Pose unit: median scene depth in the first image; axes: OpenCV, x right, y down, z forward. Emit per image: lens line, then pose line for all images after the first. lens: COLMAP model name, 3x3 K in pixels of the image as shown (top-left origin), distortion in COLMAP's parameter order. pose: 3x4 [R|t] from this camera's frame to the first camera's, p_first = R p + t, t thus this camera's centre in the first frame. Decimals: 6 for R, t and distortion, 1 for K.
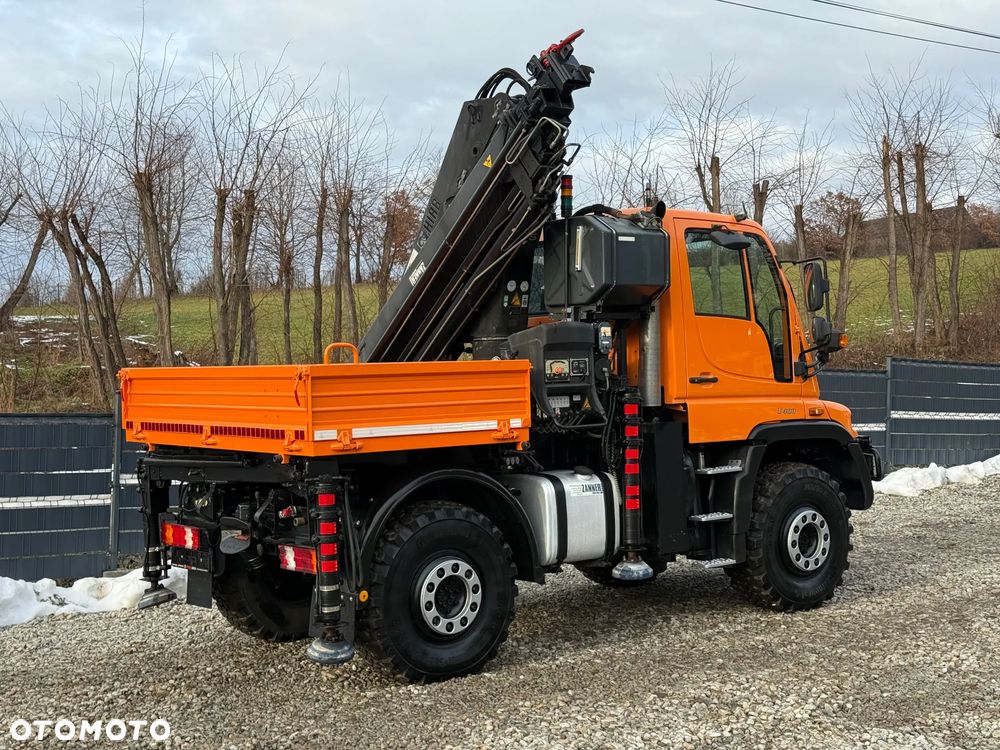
lens RADIAL K [[1373.9, 0, 506.8], [0, 1373.9, 372.2], [0, 0, 1]] dist [0.186116, -0.362614]
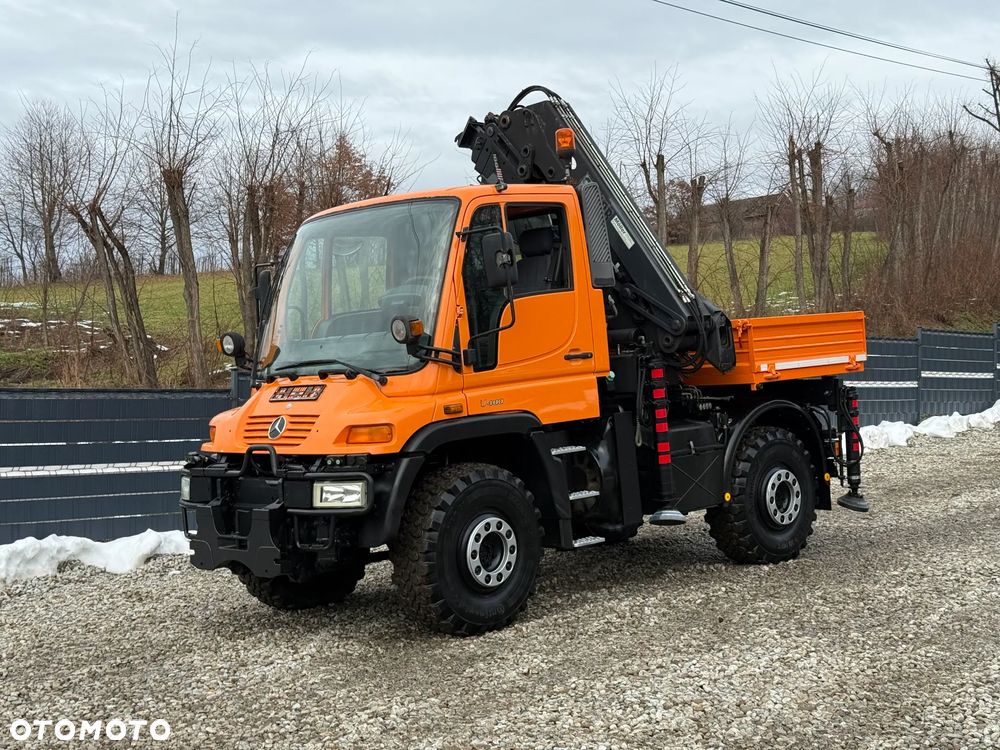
lens RADIAL K [[1376.6, 0, 497.8], [0, 1376.6, 397.1], [0, 0, 1]] dist [0.206783, -0.427559]
pose [[0.991831, -0.016973, 0.126427, -0.121761], [0.013317, 0.999470, 0.029706, 0.004111], [-0.126864, -0.027780, 0.991531, -0.093191]]
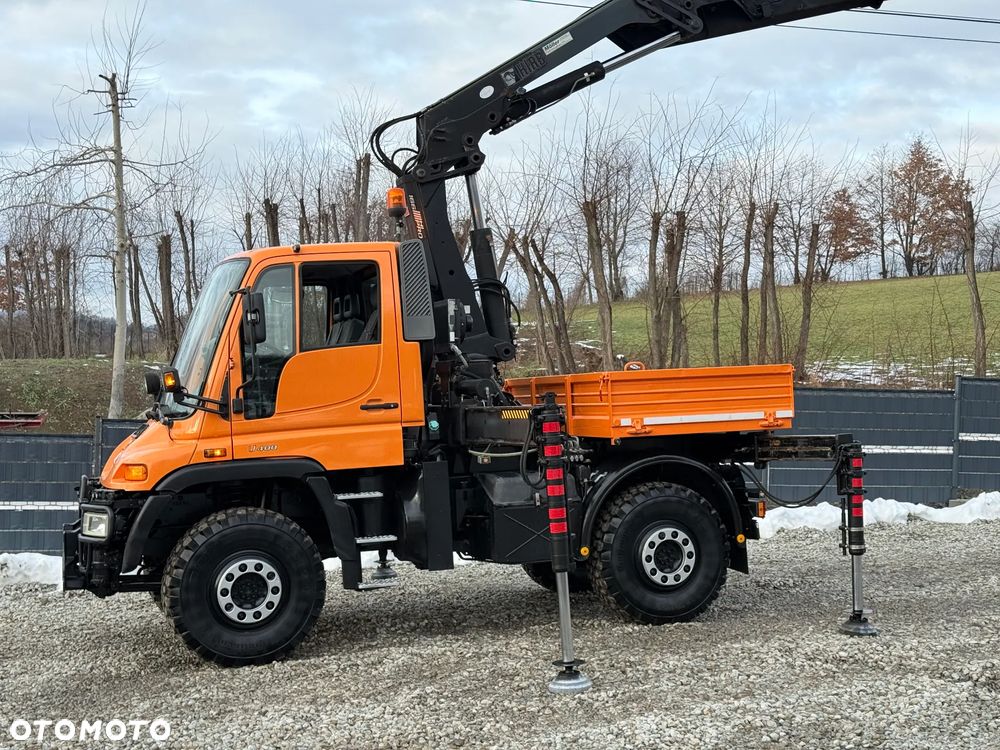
lens RADIAL K [[1373.9, 0, 506.8], [0, 1373.9, 372.2], [0, 0, 1]] dist [0.186116, -0.362614]
pose [[0.949684, 0.000506, -0.313209, 0.025335], [-0.000244, 1.000000, 0.000874, -0.002416], [0.313210, -0.000754, 0.949684, -0.086086]]
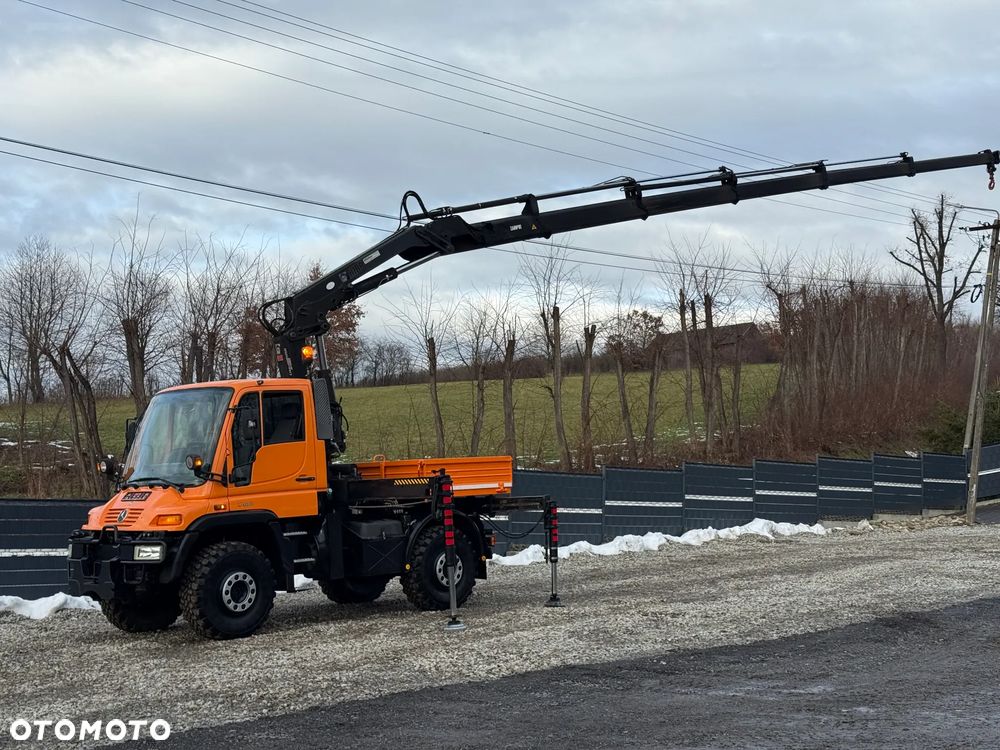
lens RADIAL K [[1395.8, 0, 500.0], [0, 1395.8, 375.0], [0, 0, 1]] dist [0.129600, -0.179012]
pose [[0.991089, 0.011858, 0.132675, -0.074343], [-0.002328, 0.997420, -0.071753, 0.002883], [-0.133184, 0.070805, 0.988559, -0.283271]]
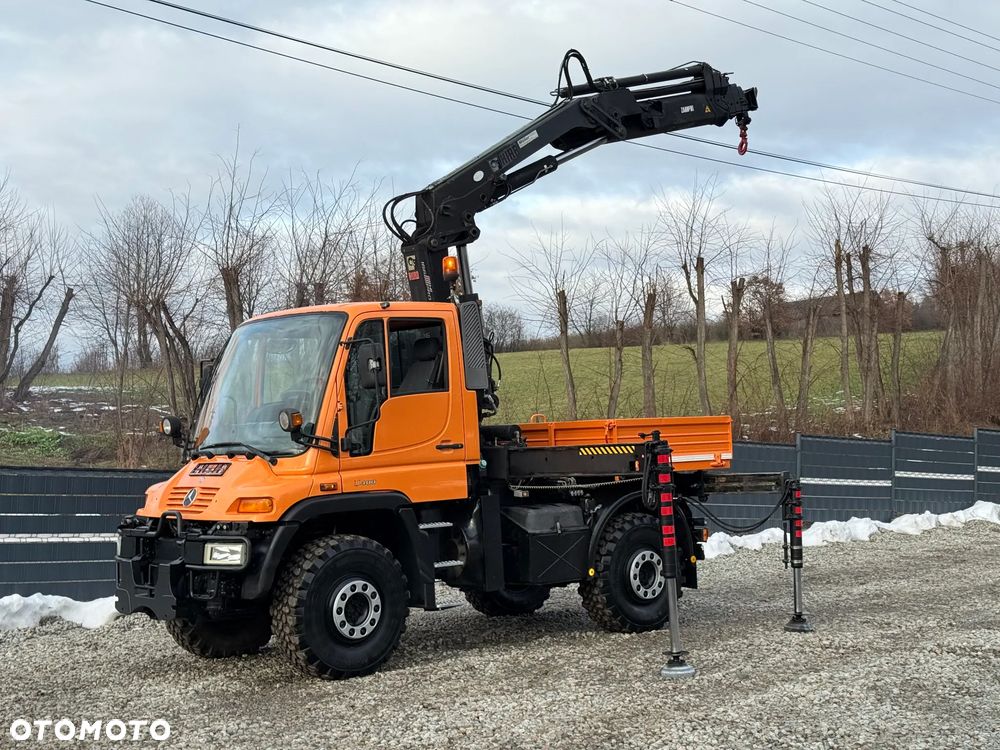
lens RADIAL K [[1386.6, 0, 499.1], [0, 1386.6, 395.5], [0, 0, 1]] dist [0.140069, -0.049301]
pose [[0.998196, 0.012322, 0.058757, -0.083099], [-0.010173, 0.999273, -0.036737, 0.004144], [-0.059167, 0.036073, 0.997596, -0.144245]]
